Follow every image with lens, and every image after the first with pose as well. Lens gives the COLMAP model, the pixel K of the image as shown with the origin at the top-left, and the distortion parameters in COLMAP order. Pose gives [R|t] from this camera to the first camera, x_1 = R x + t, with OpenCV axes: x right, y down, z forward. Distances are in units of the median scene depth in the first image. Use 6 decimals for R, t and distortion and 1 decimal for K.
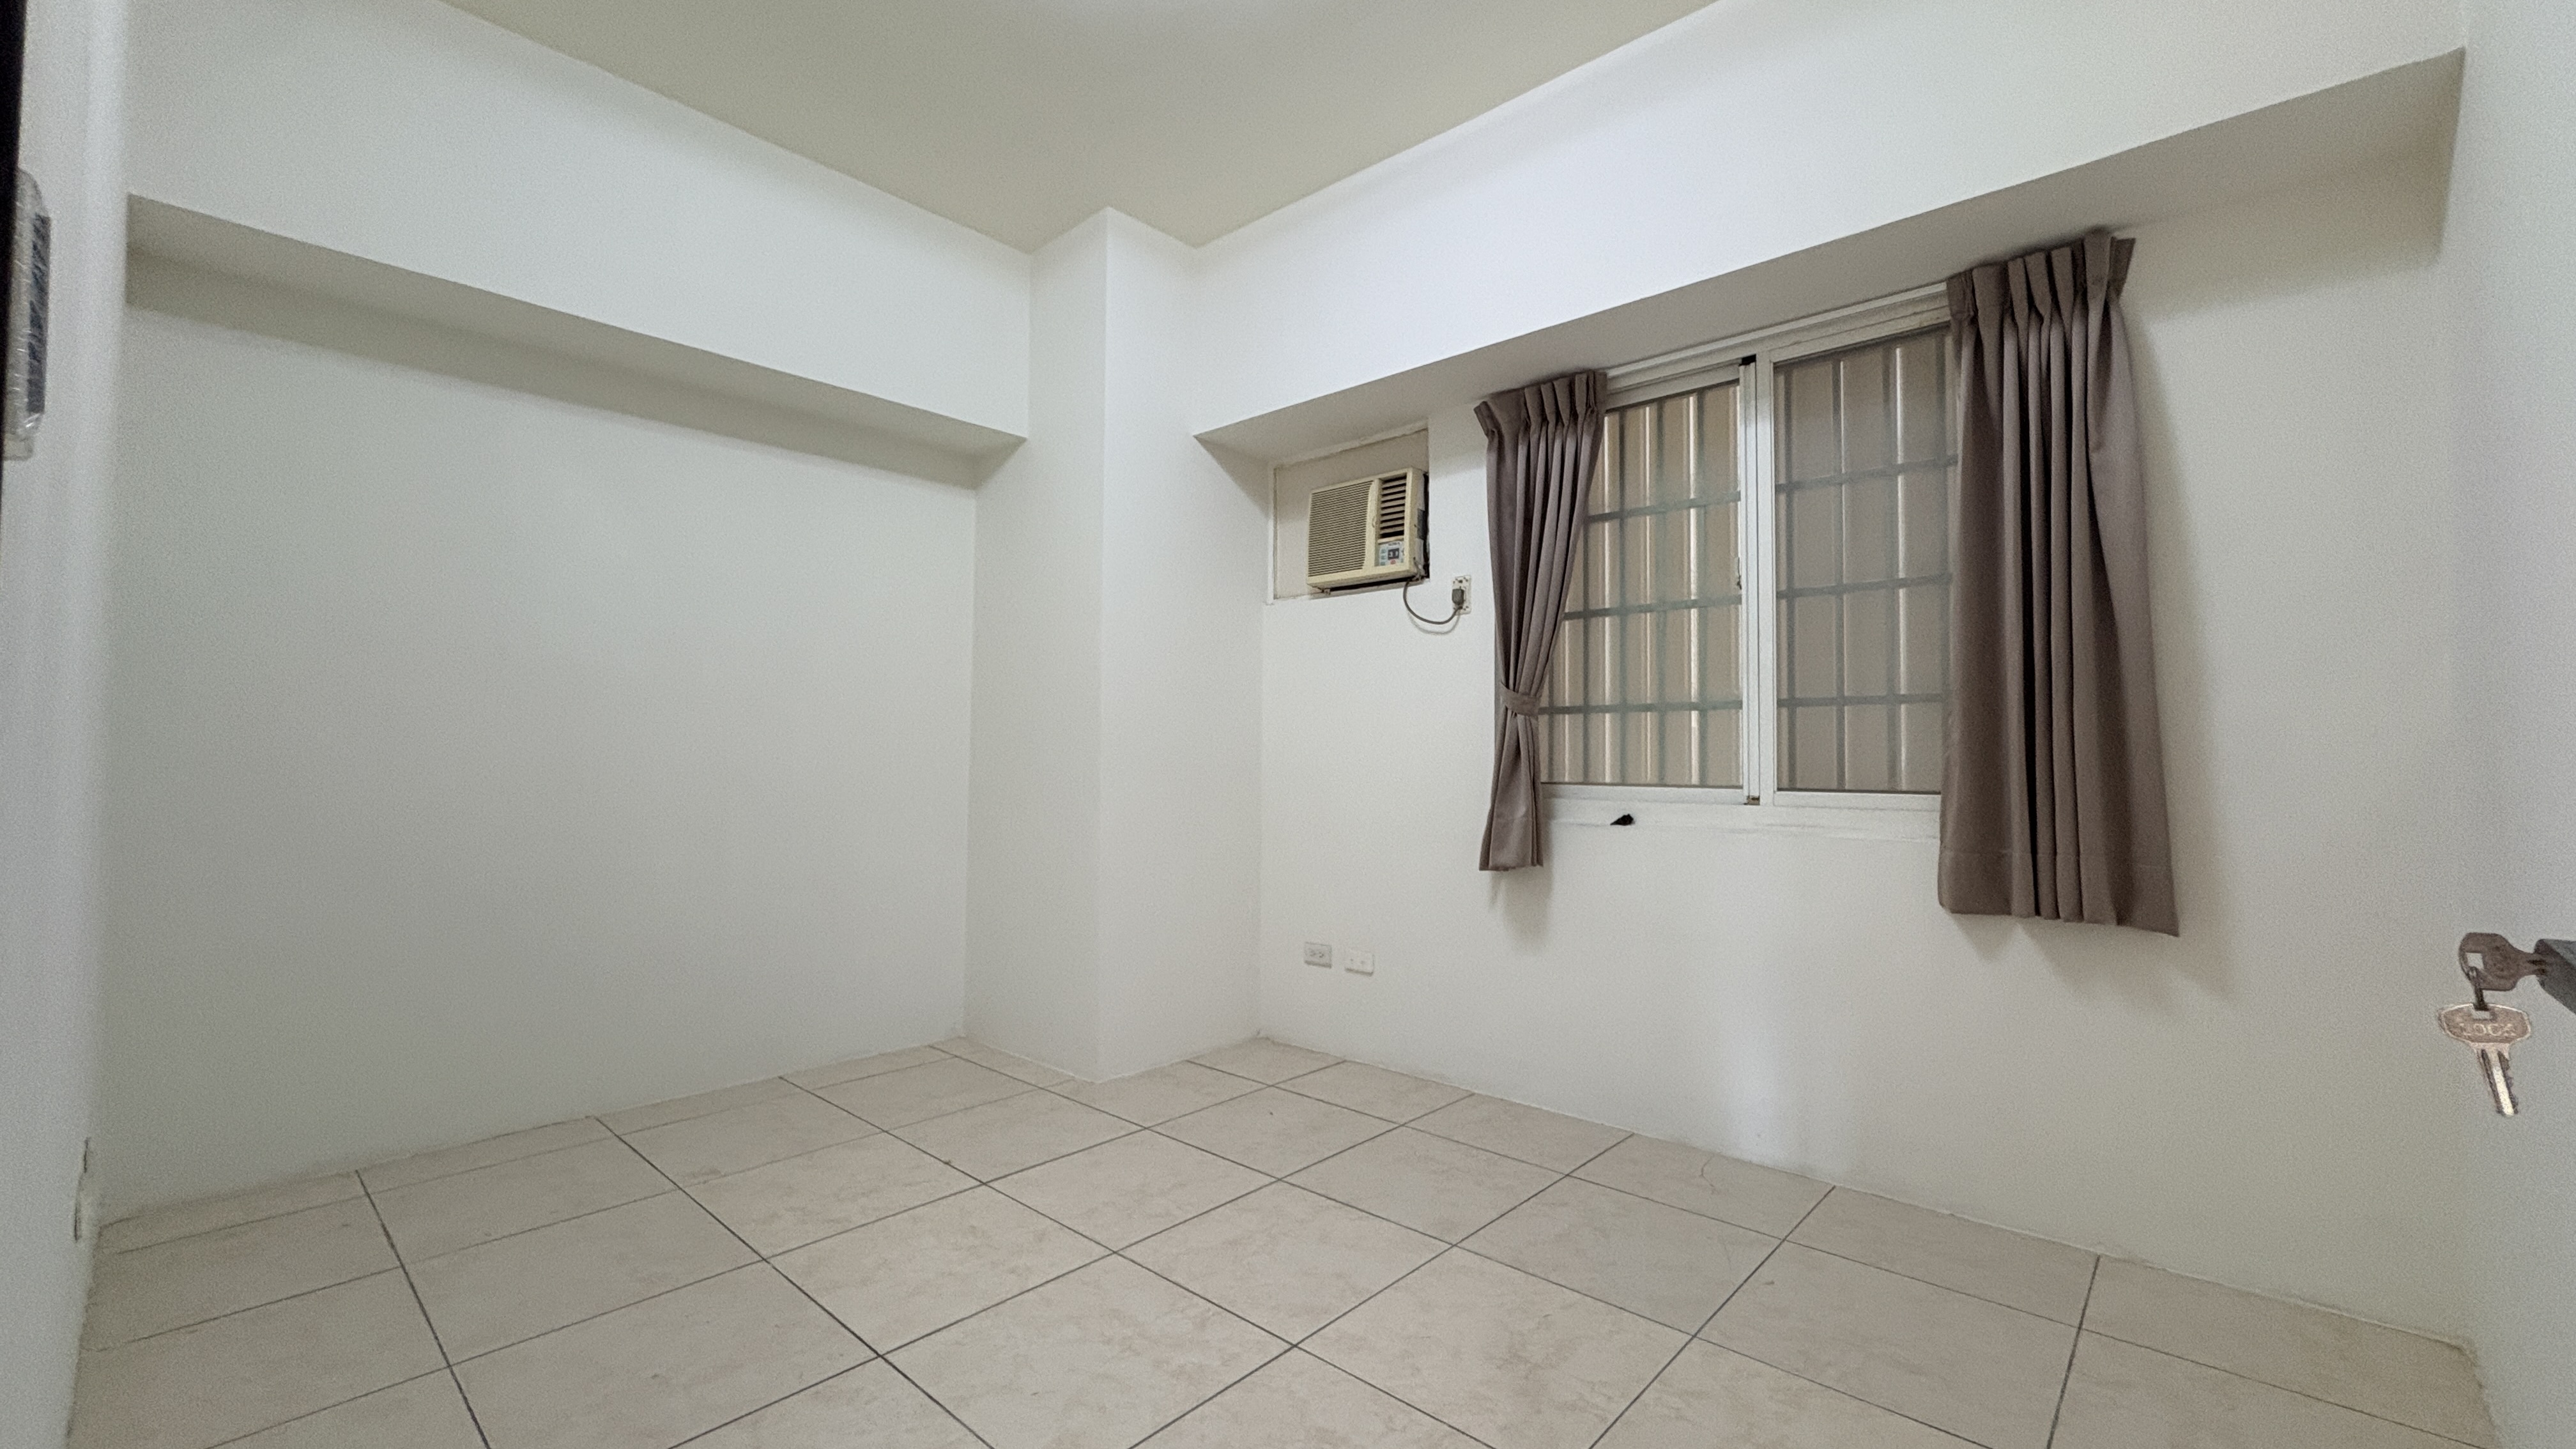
lens RADIAL K [[963.3, 0, 1297.9], [0, 963.3, 768.4], [0, 0, 1]] dist [-0.000421, -0.000041]
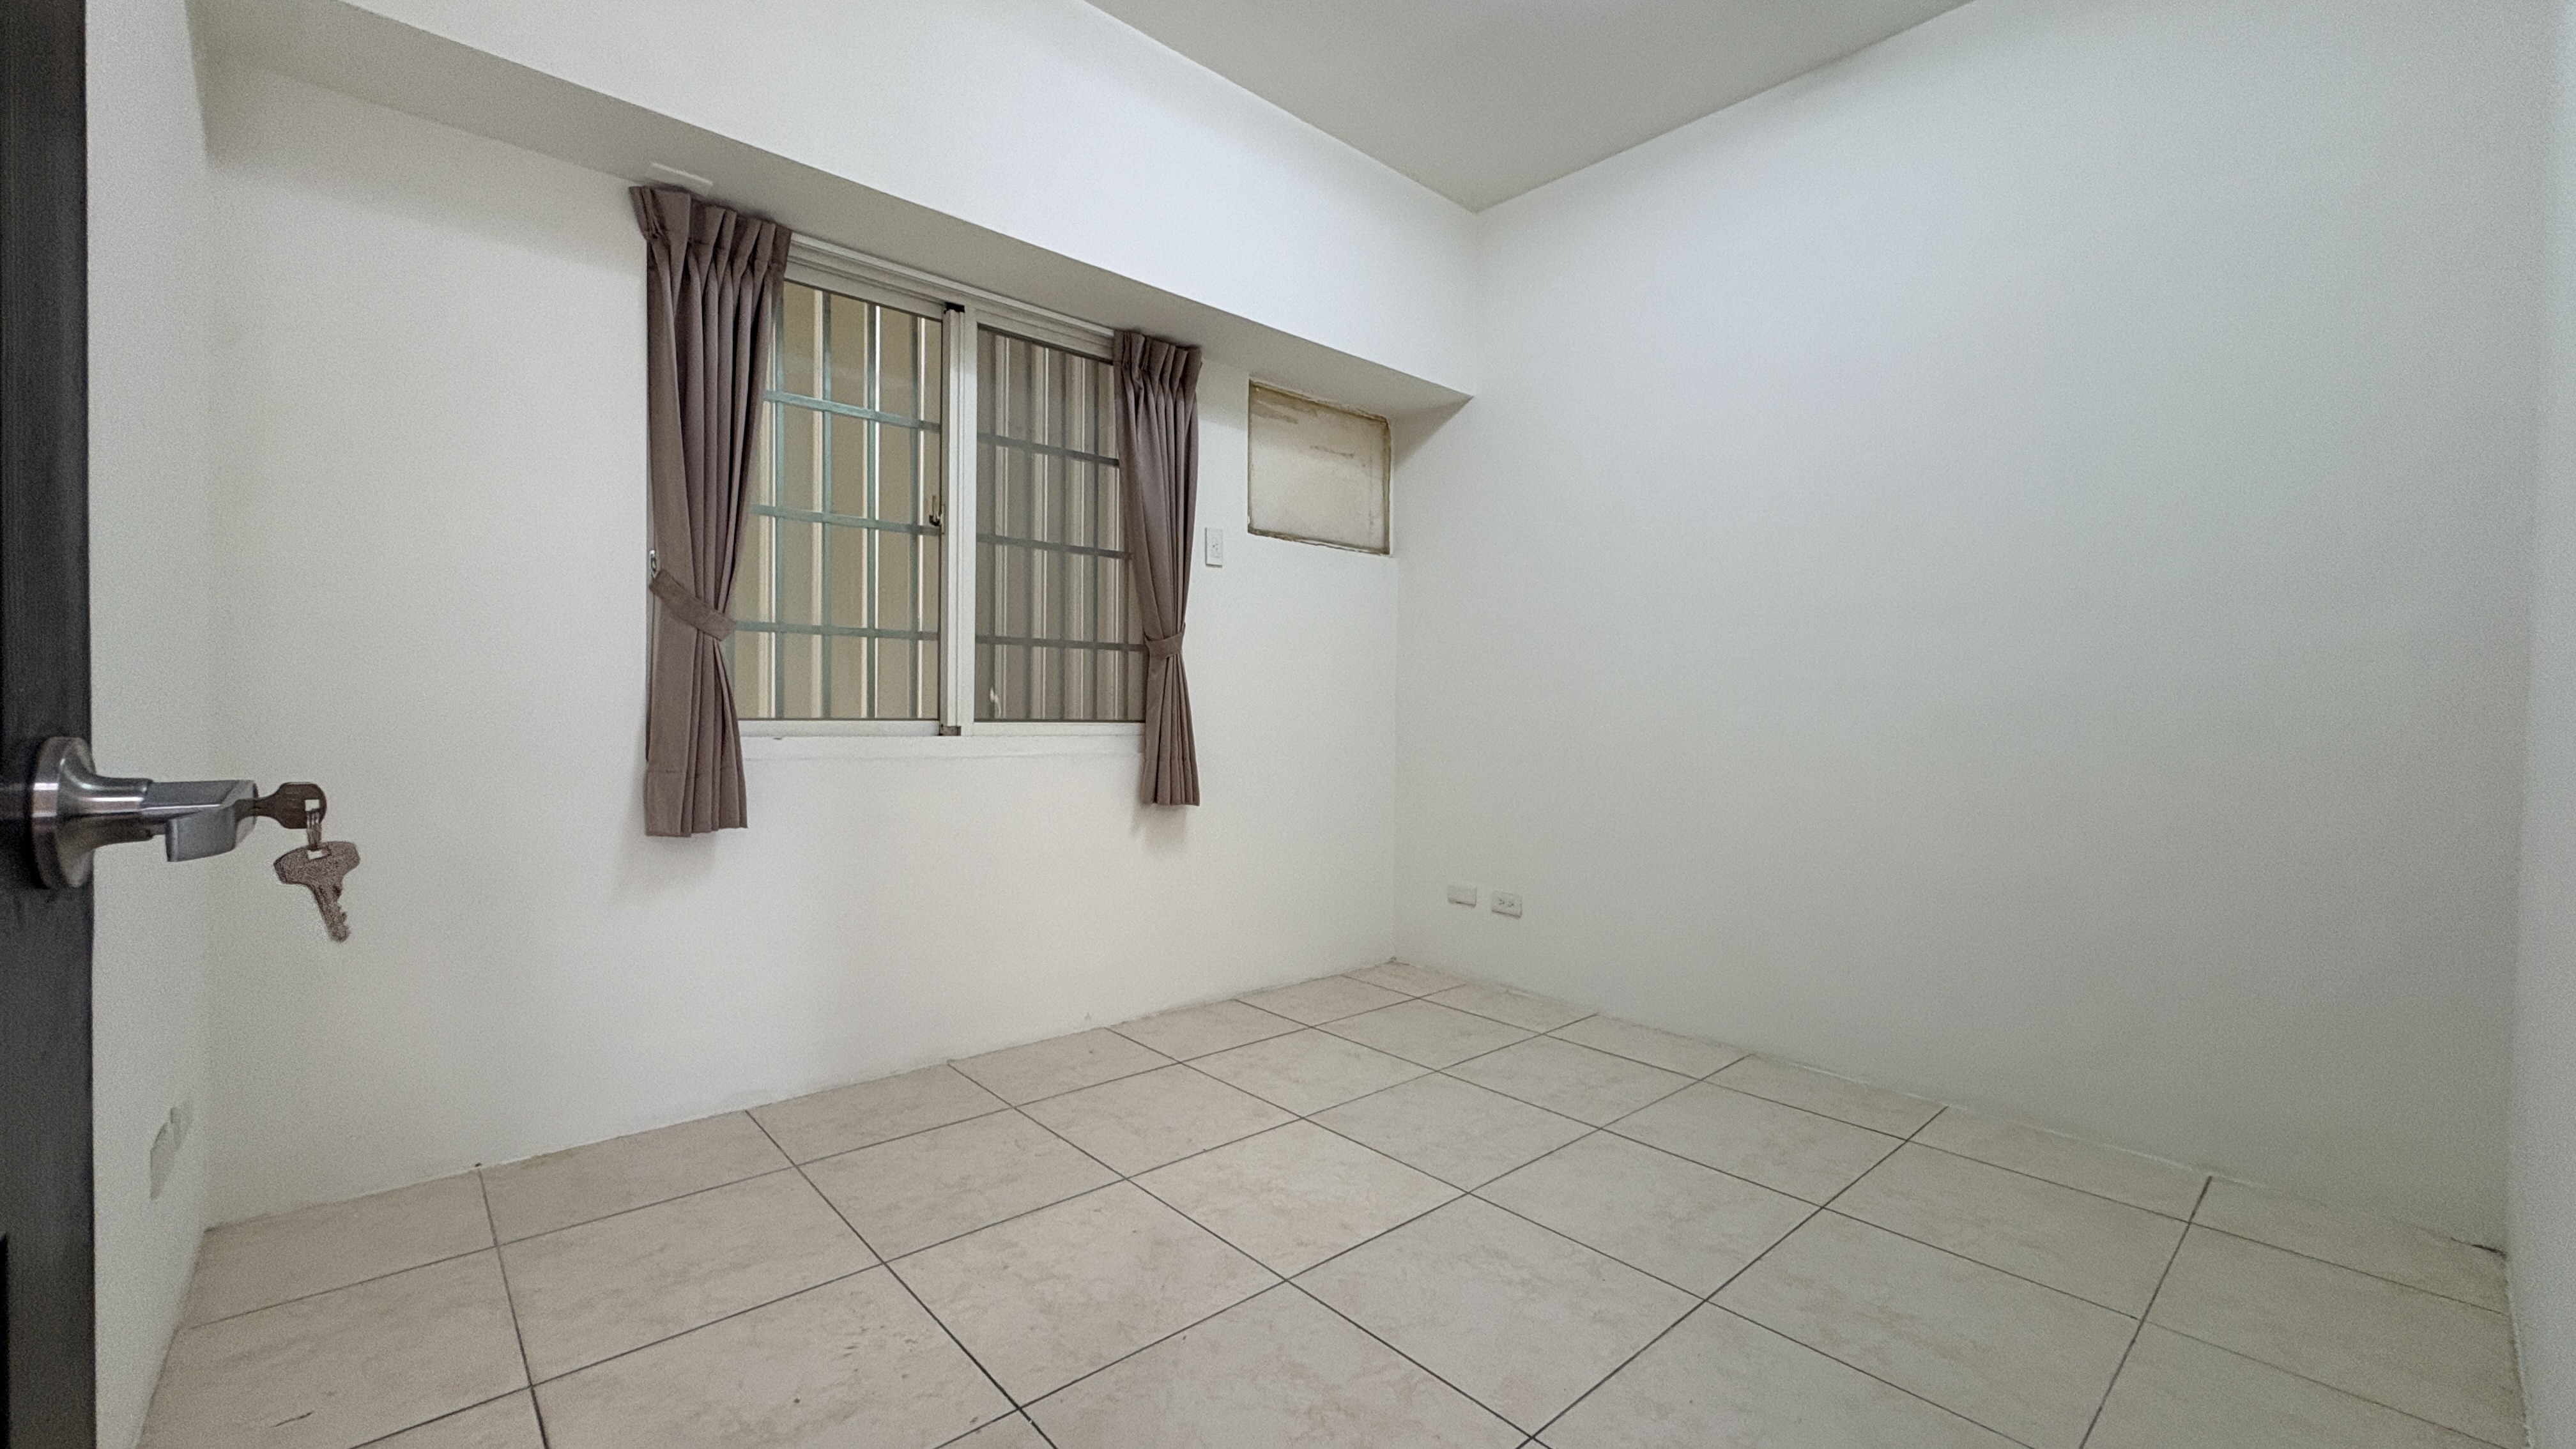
lens RADIAL K [[1030.3, 0, 1290.3], [0, 1030.3, 729.8], [0, 0, 1]] dist [0.000296, -0.000247]
pose [[0.141078, -0.020088, 0.989795, -0.596444], [-0.012771, 0.999674, 0.022109, 0.002447], [-0.989916, -0.015760, 0.140775, 0.483409]]
